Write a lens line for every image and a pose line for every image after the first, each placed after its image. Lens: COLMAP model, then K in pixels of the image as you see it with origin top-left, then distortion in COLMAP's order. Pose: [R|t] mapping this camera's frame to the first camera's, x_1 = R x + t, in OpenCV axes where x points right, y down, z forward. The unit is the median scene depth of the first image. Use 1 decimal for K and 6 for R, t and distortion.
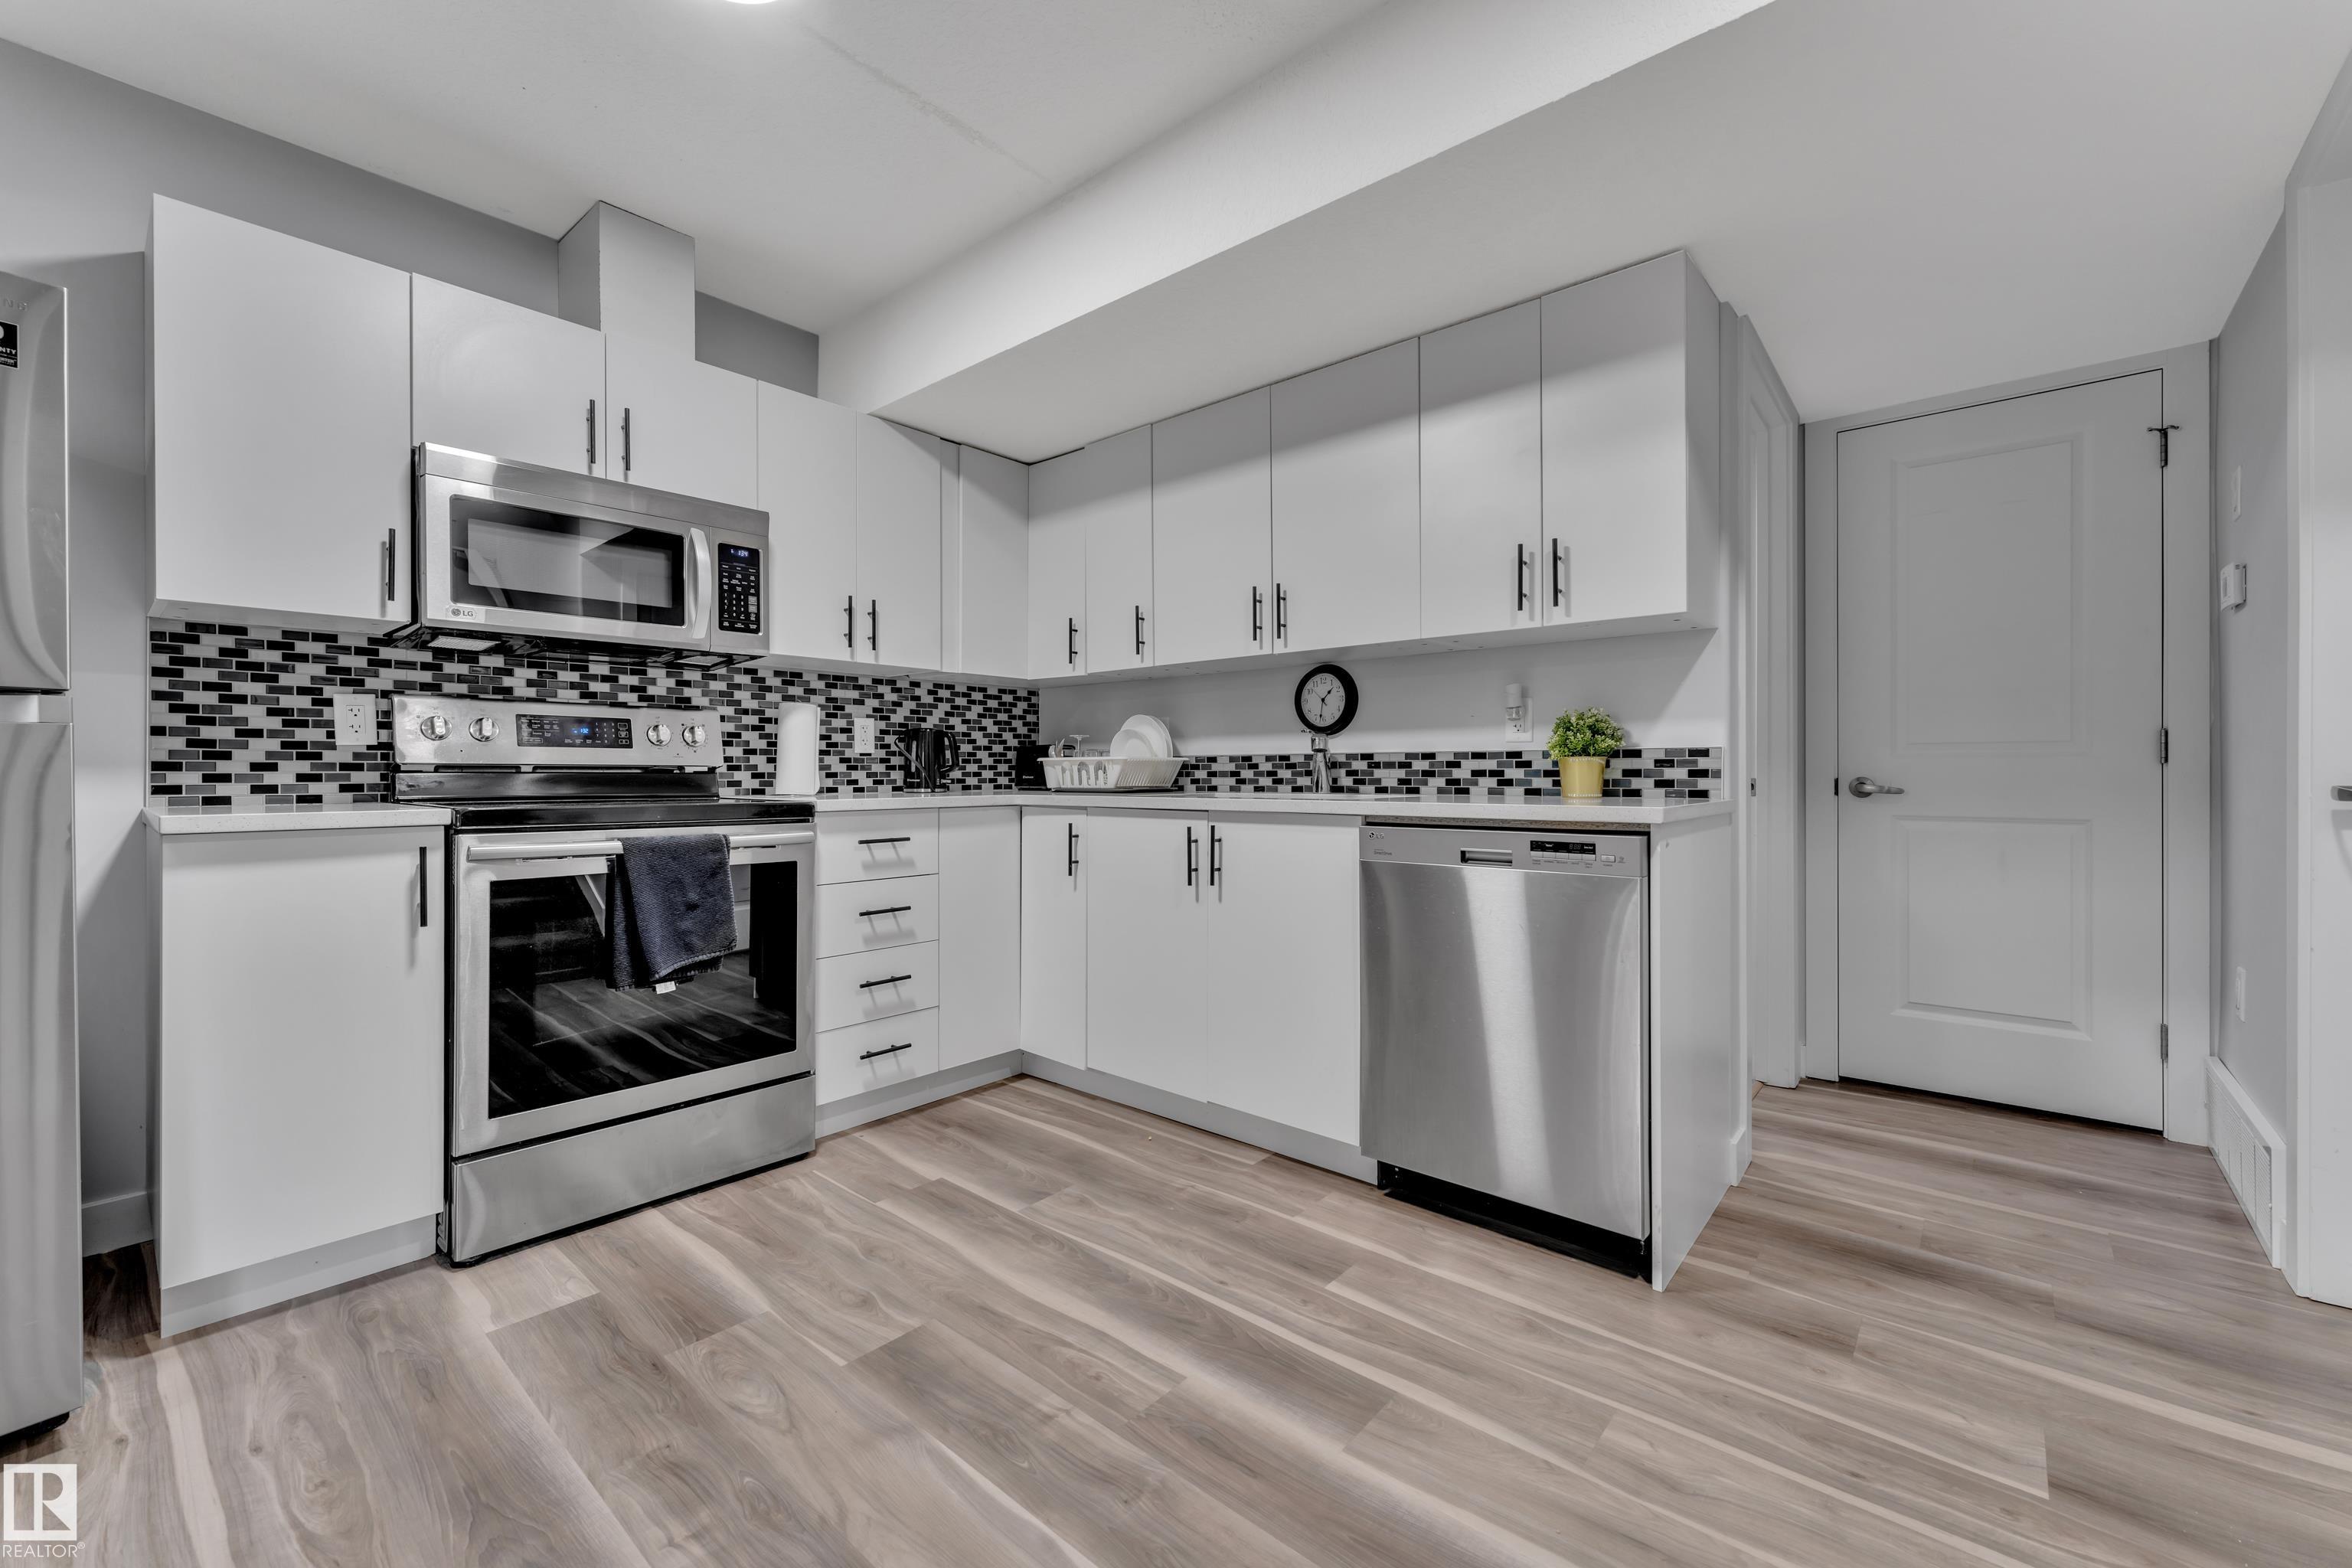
lens RADIAL K [[942.7, 0, 1180.6], [0, 942.7, 776.0], [0, 0, 1]] dist [0.000062, 0.000724]
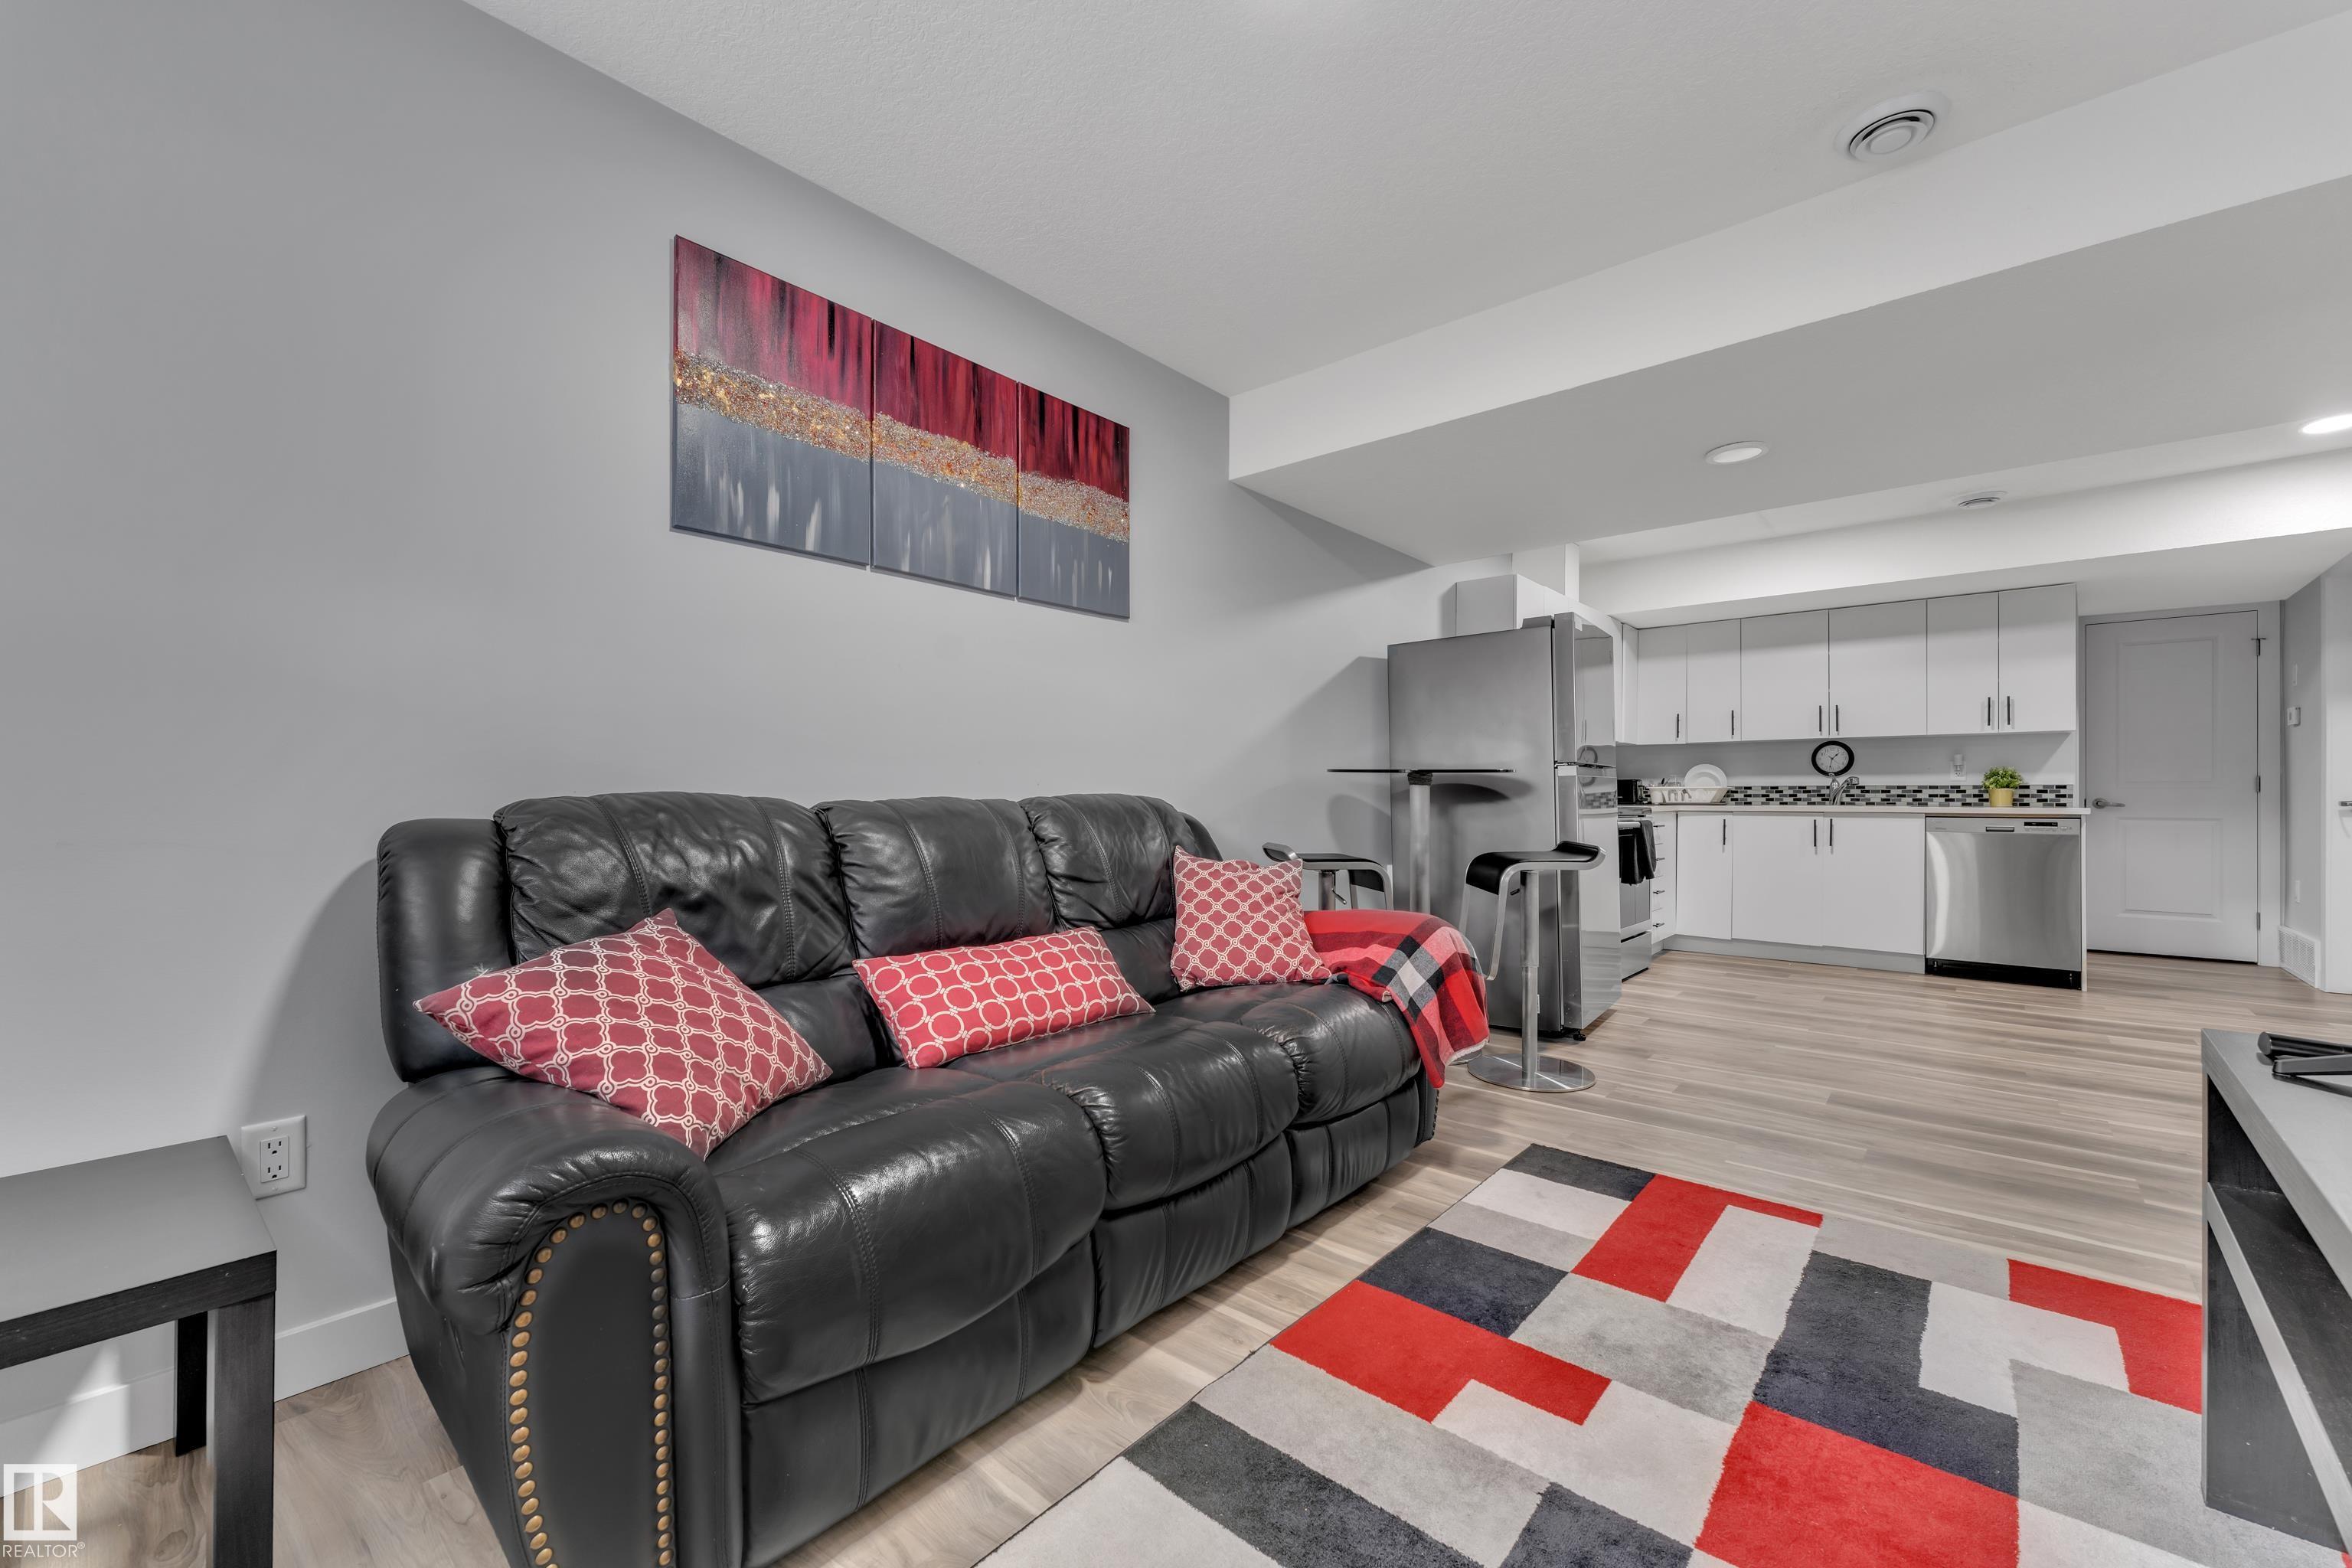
lens RADIAL K [[942.7, 0, 1178.1], [0, 942.7, 794.6], [0, 0, 1]] dist [0.000062, 0.000724]
pose [[0.999986, 0.003338, 0.004177, -1.569695], [-0.003320, 0.999985, -0.004319, 0.011157], [-0.004191, 0.004305, 0.999982, -1.255785]]
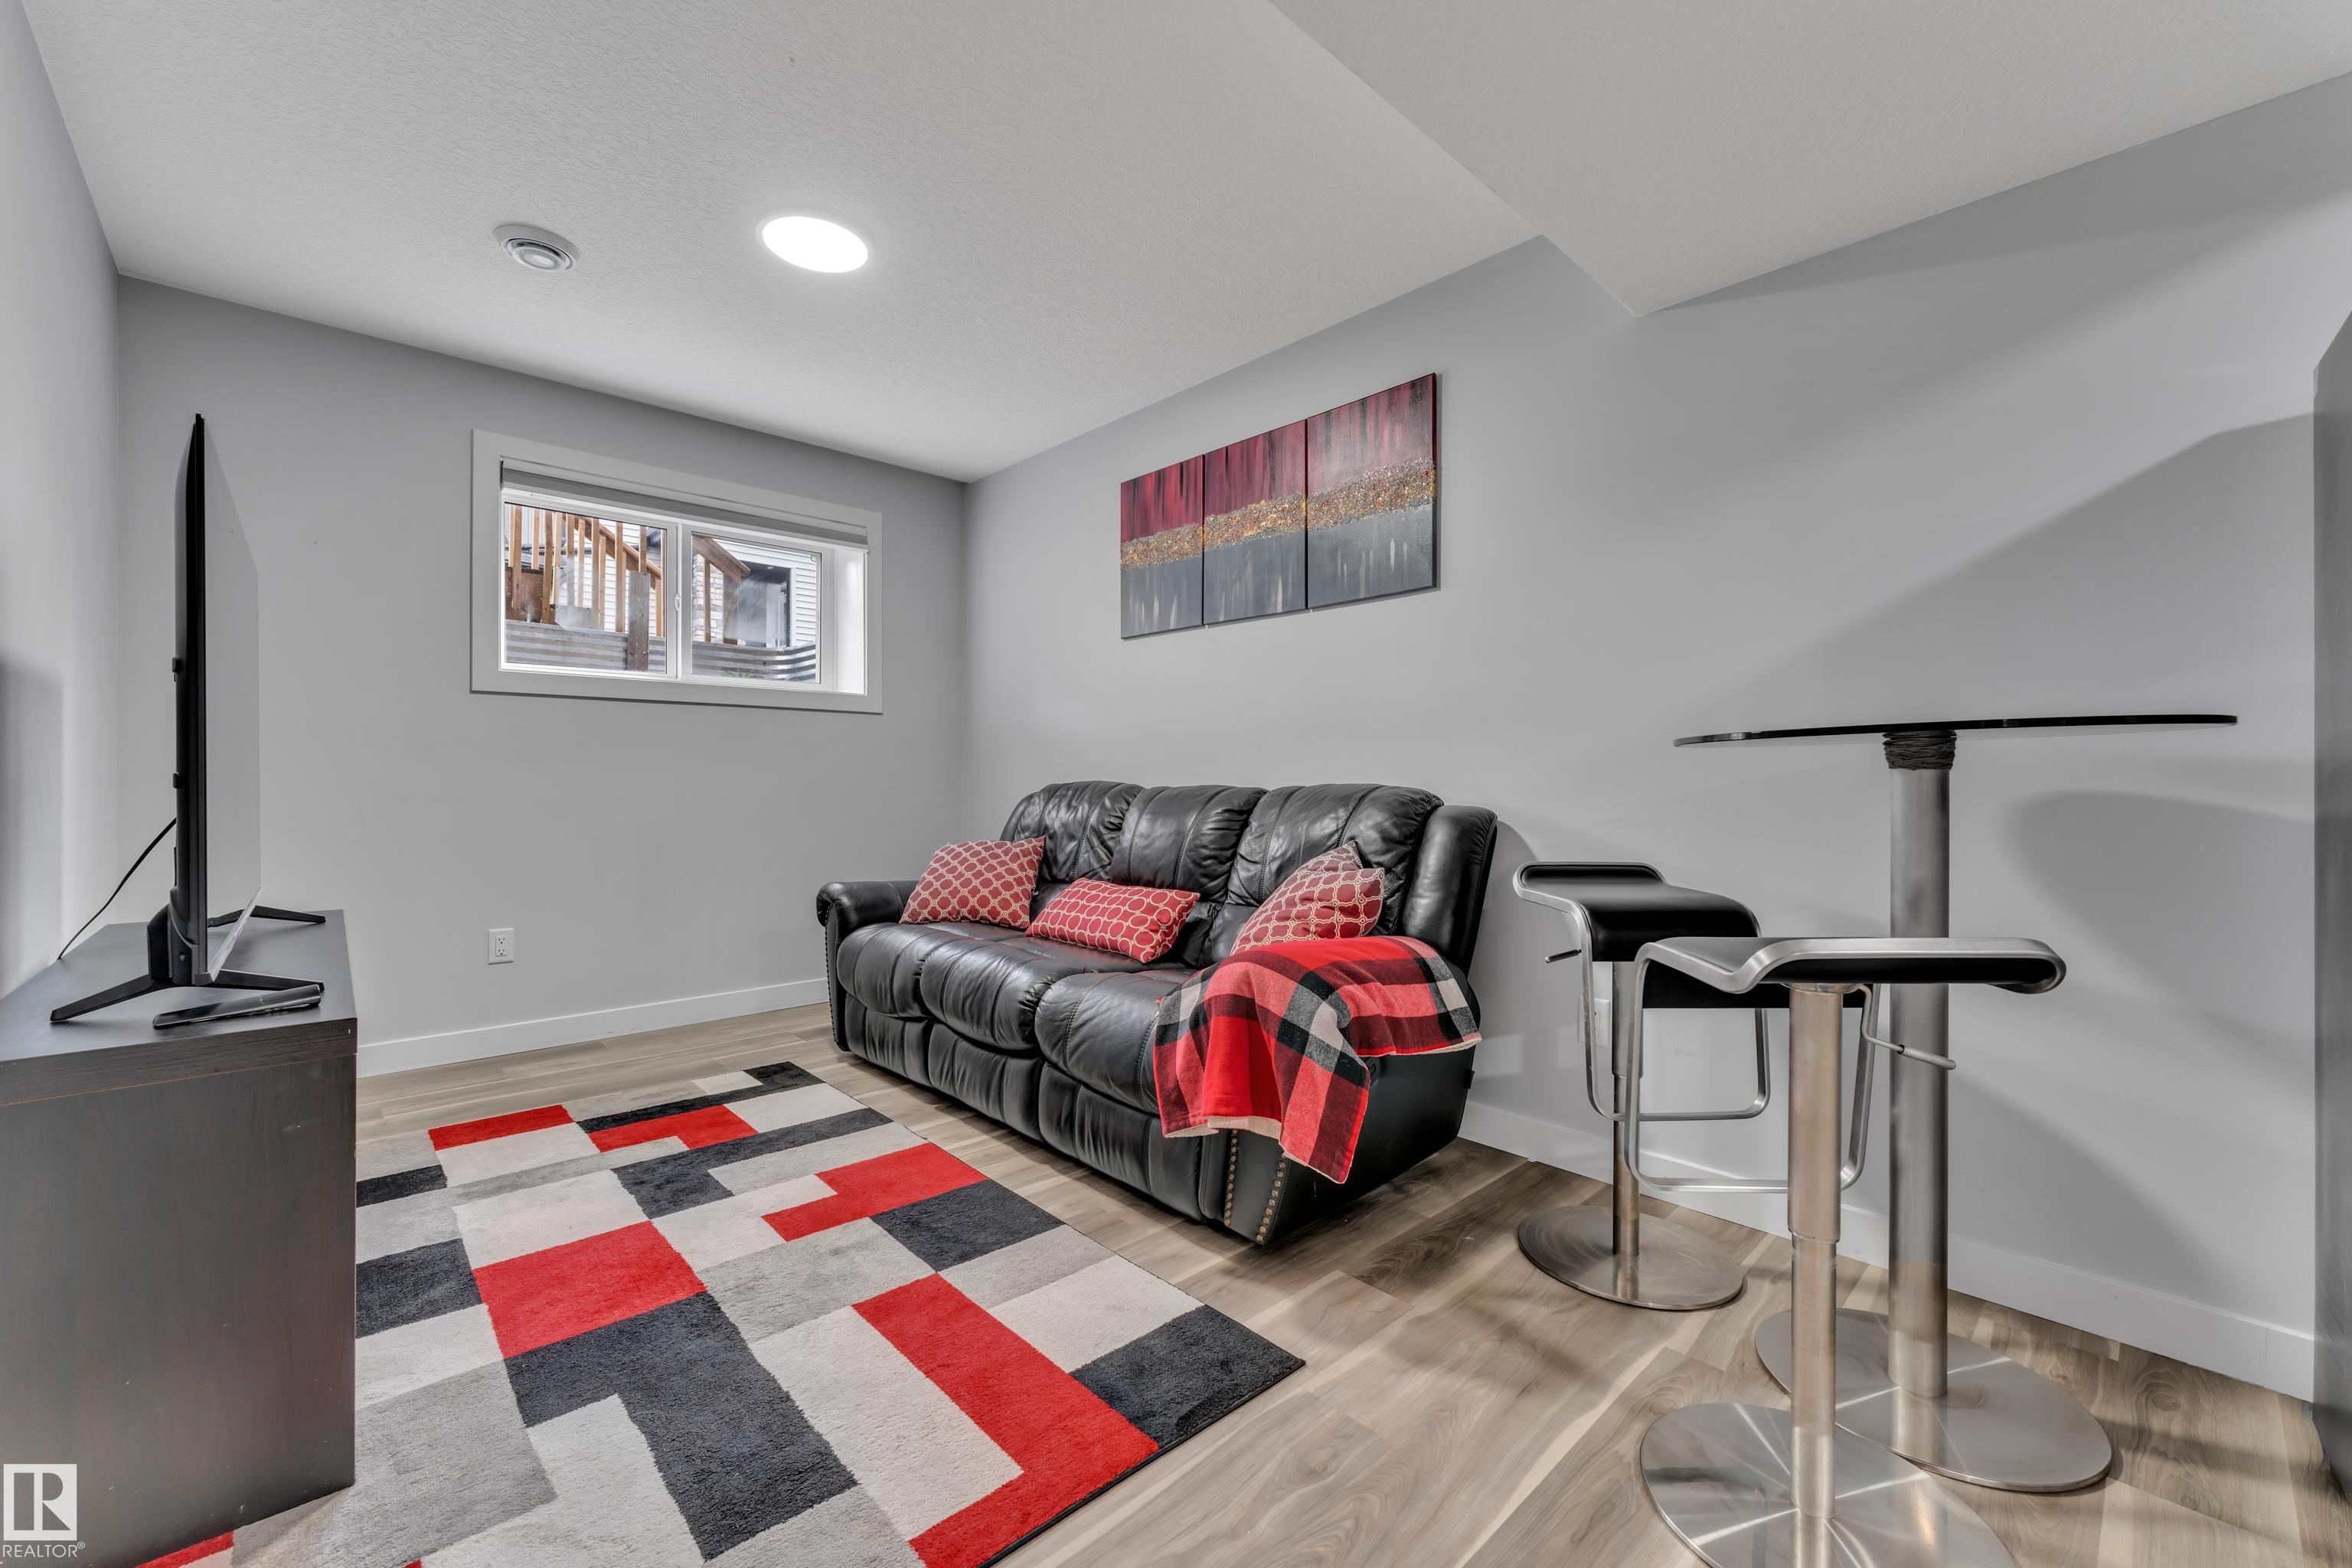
lens RADIAL K [[942.7, 0, 1163.5], [0, 942.7, 788.3], [0, 0, 1]] dist [0.000062, 0.000724]
pose [[-0.107648, 0.007852, -0.994158, -0.449091], [-0.015155, 0.999840, 0.009538, 0.002714], [0.994074, 0.016093, -0.107511, -0.158982]]
